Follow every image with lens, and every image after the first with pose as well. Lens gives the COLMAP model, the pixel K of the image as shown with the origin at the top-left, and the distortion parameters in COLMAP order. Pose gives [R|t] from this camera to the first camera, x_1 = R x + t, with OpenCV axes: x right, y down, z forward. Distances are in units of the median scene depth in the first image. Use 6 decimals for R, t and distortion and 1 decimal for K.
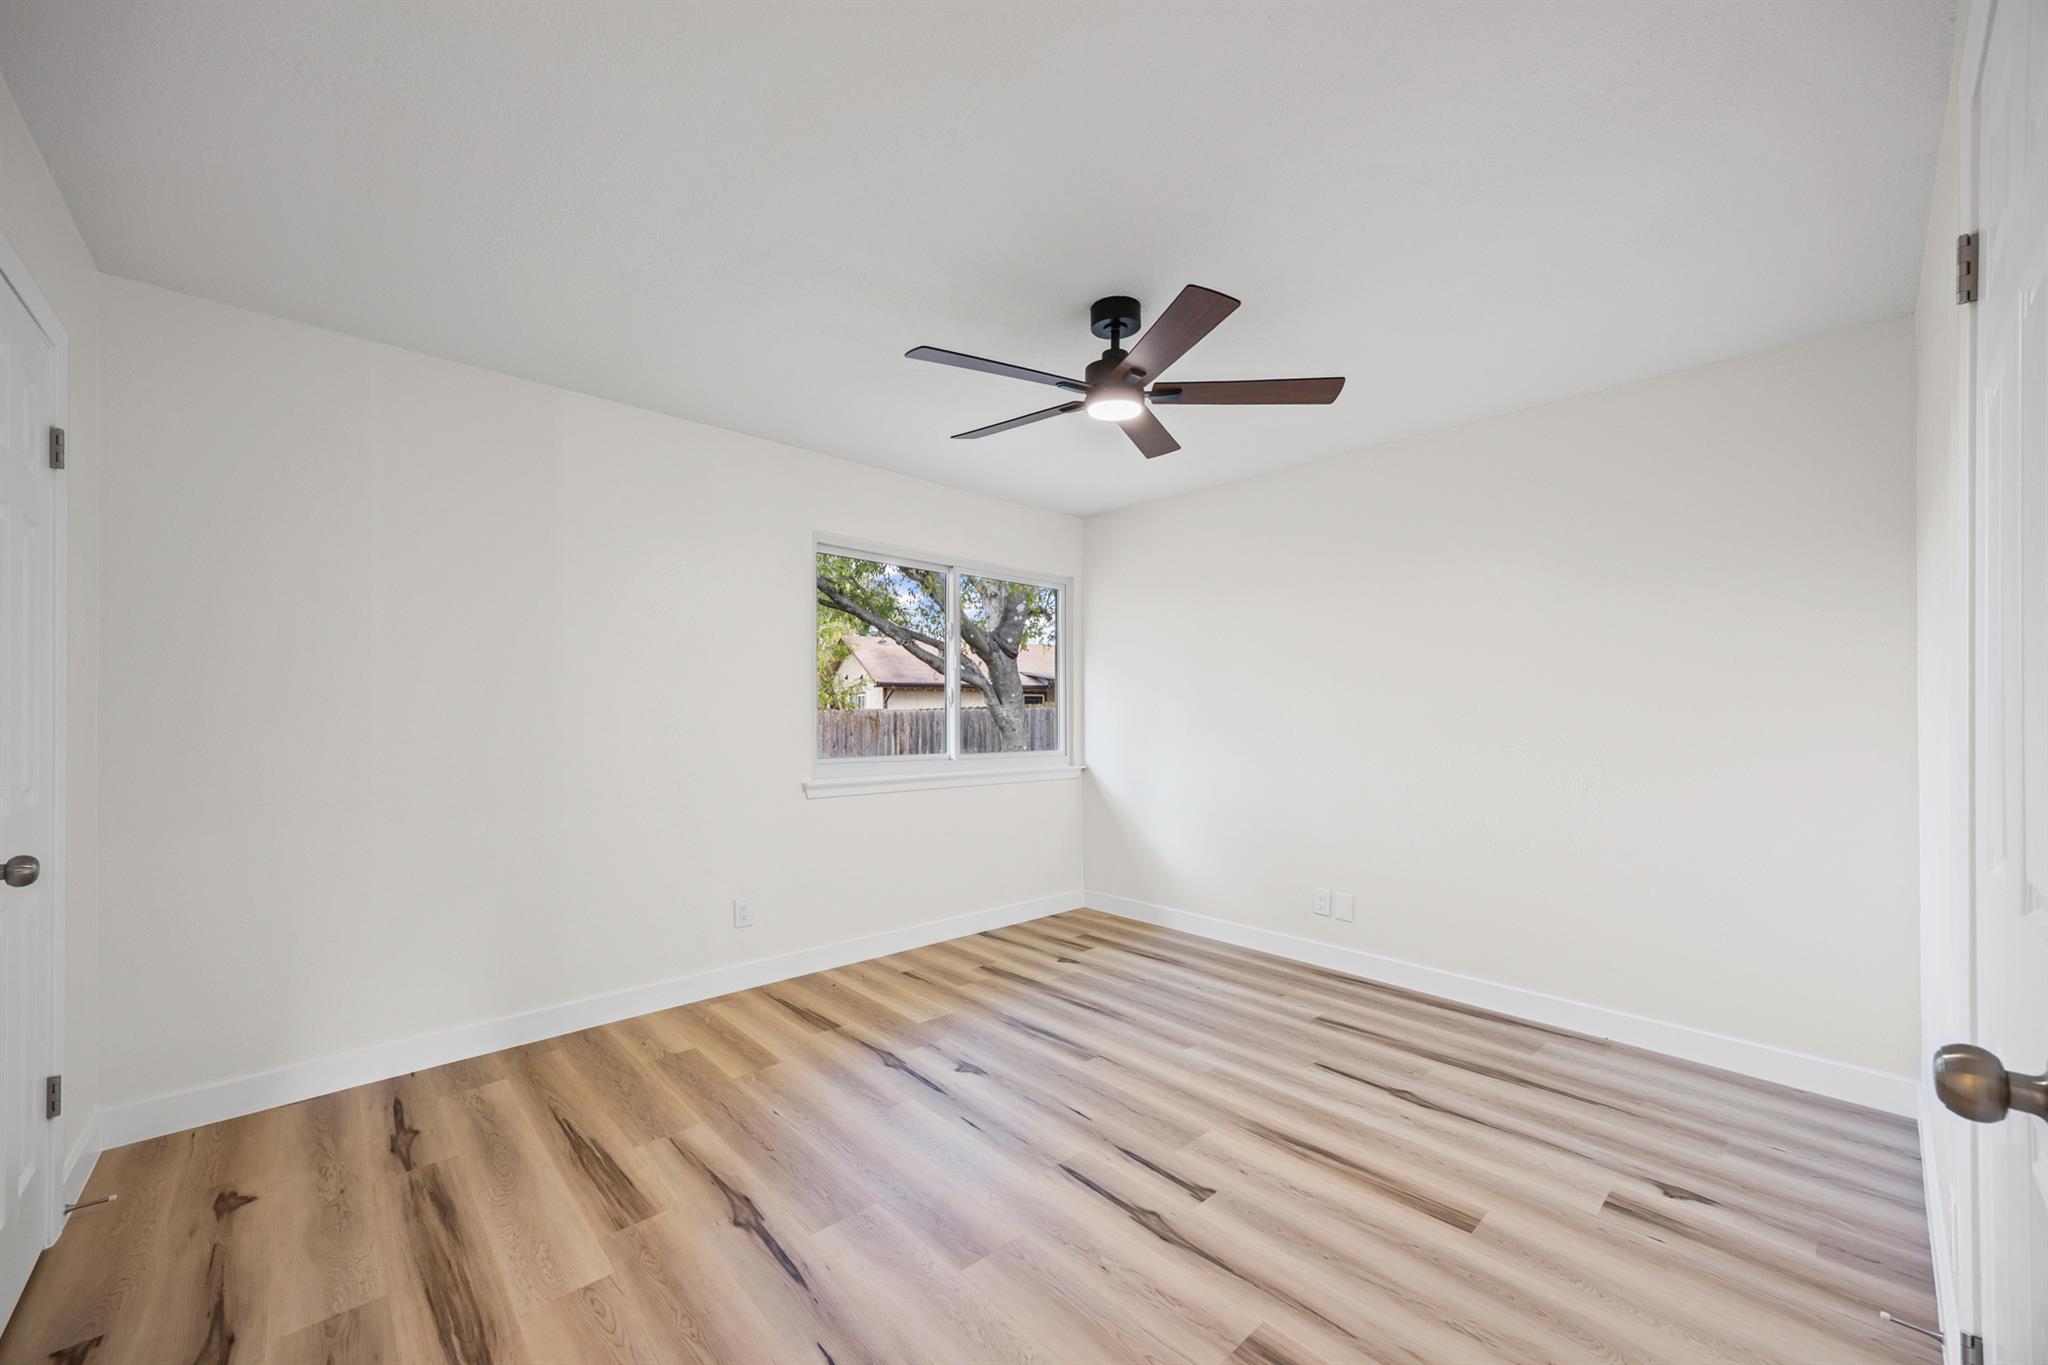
lens RADIAL K [[788.1, 0, 1018.6], [0, 788.1, 700.3], [0, 0, 1]] dist [0.001374, 0.000166]
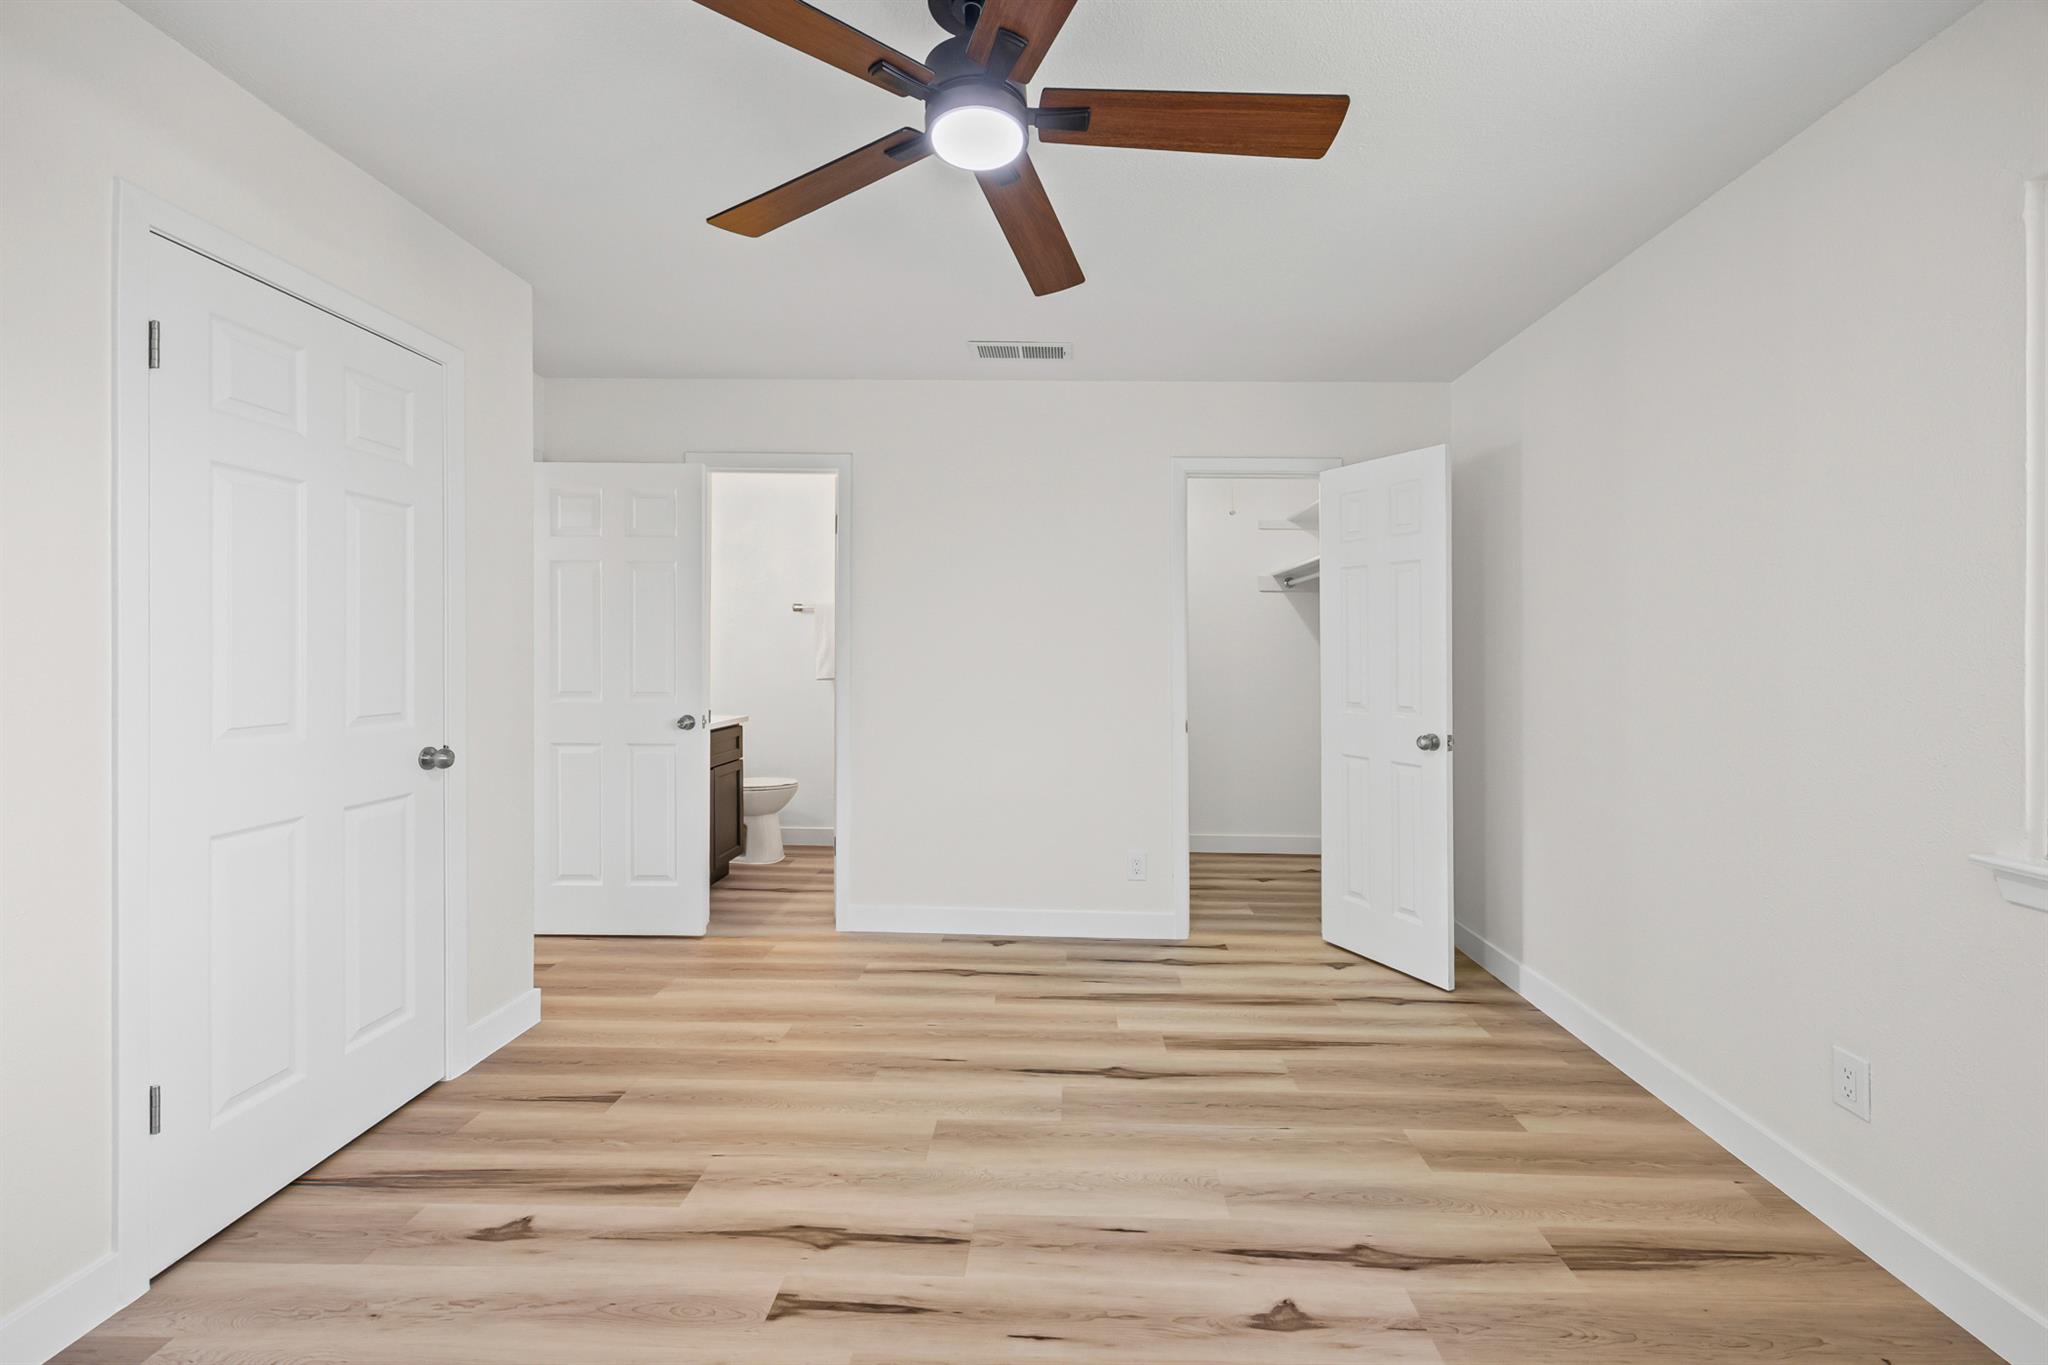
lens RADIAL K [[830.8, 0, 1070.7], [0, 830.8, 655.5], [0, 0, 1]] dist [-0.001034, 0.000019]
pose [[-0.680964, -0.007419, -0.732279, 0.471898], [0.003356, 0.999907, -0.013251, 0.012524], [0.732309, -0.011481, -0.680875, 1.307028]]
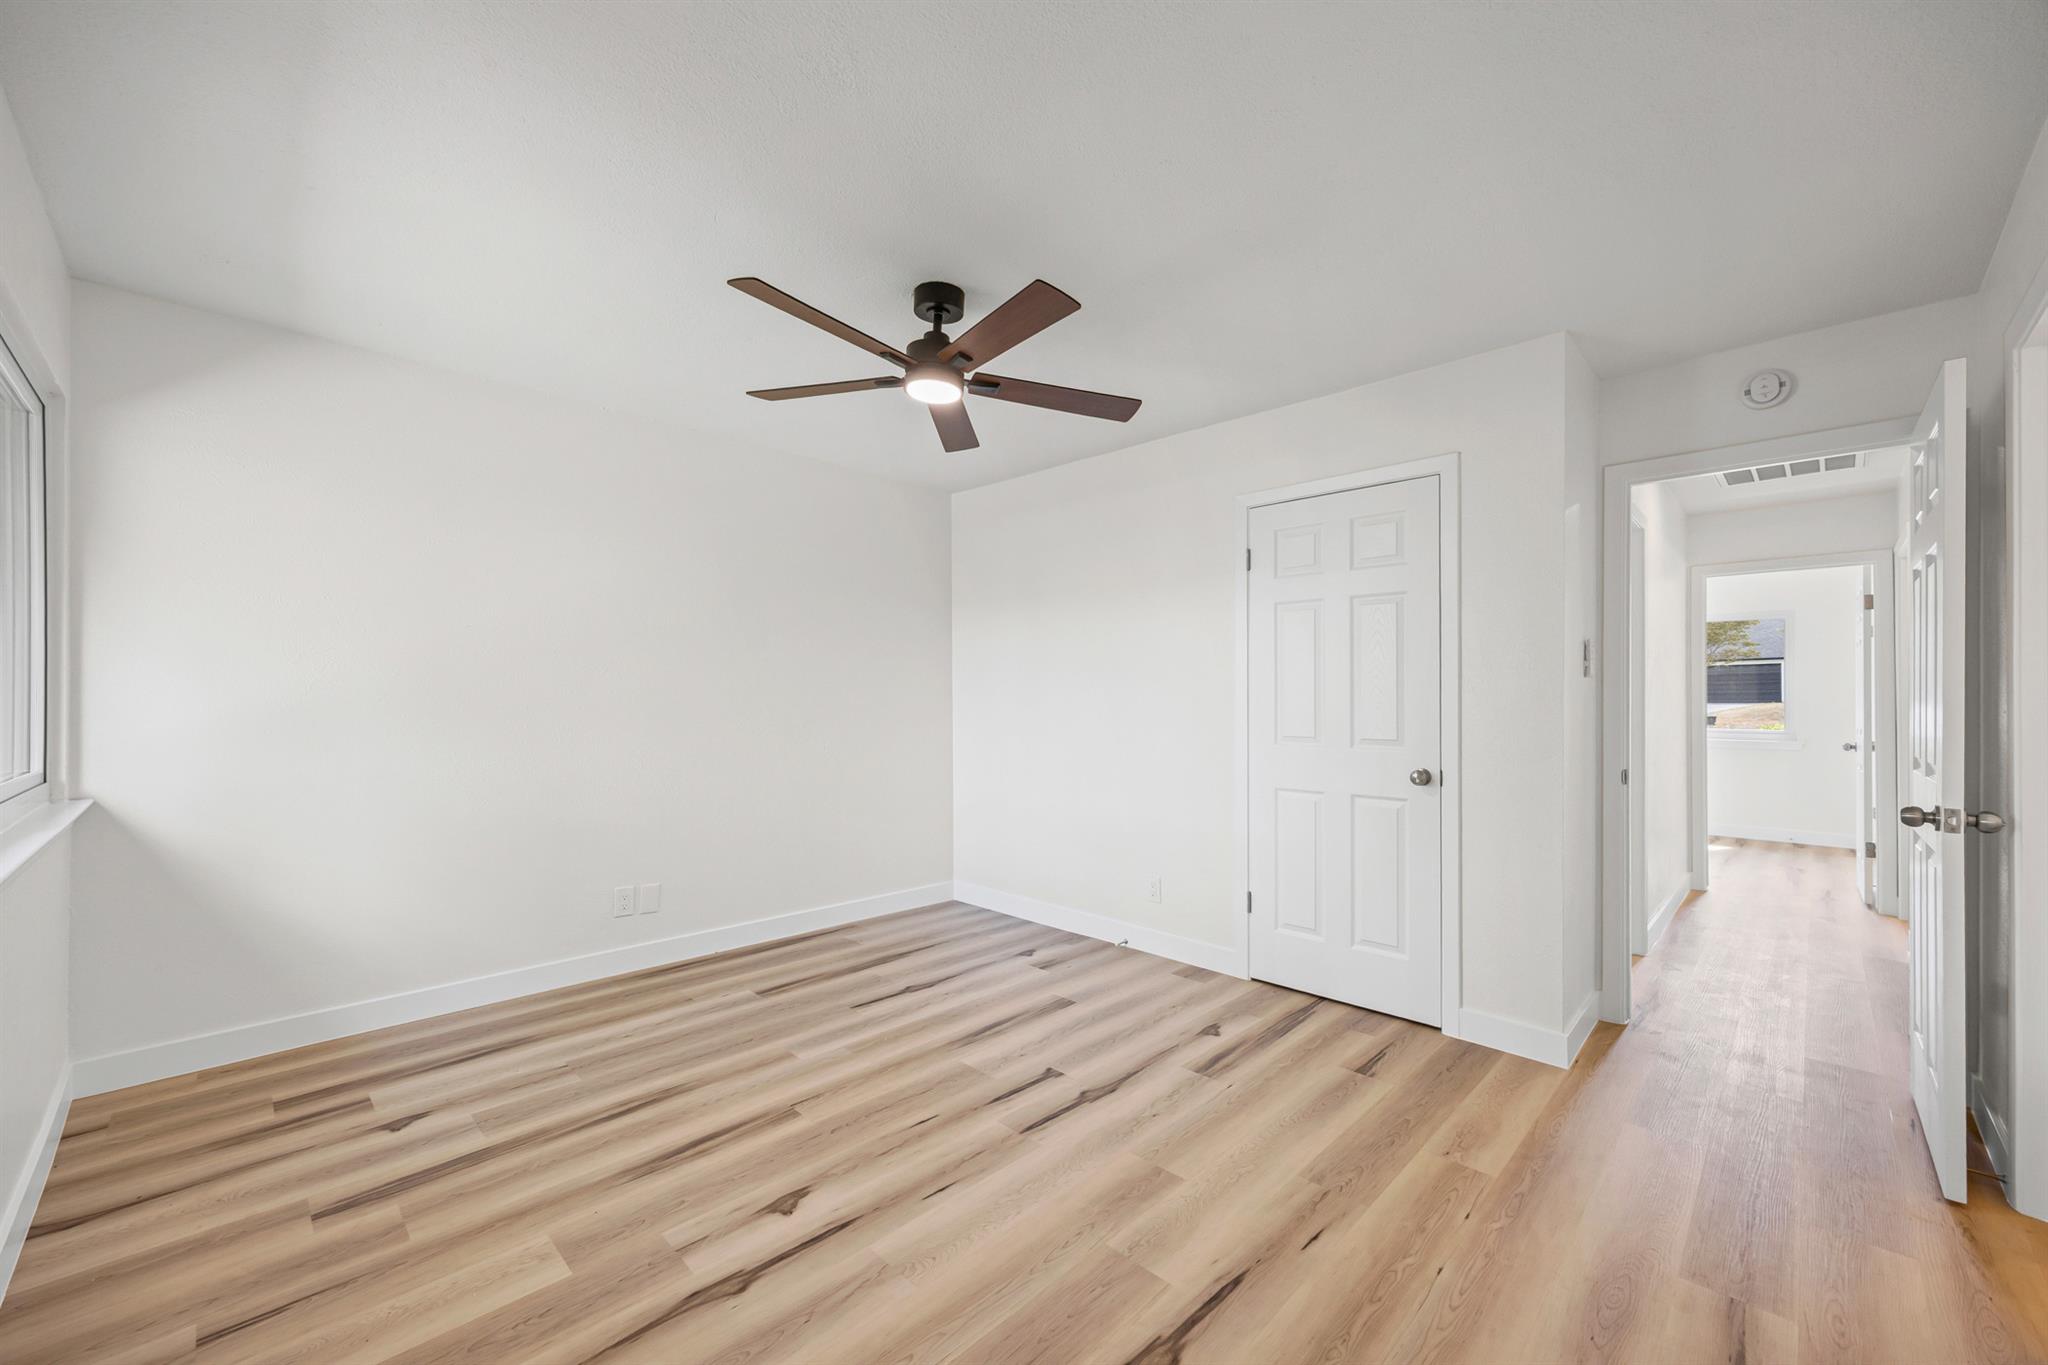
lens RADIAL K [[788.1, 0, 1018.6], [0, 788.1, 700.3], [0, 0, 1]] dist [0.001374, 0.000166]
pose [[-0.043314, -0.007546, 0.999033, -0.789575], [-0.023165, 0.999710, 0.006546, 0.004273], [-0.998793, -0.022859, -0.043476, 0.843257]]
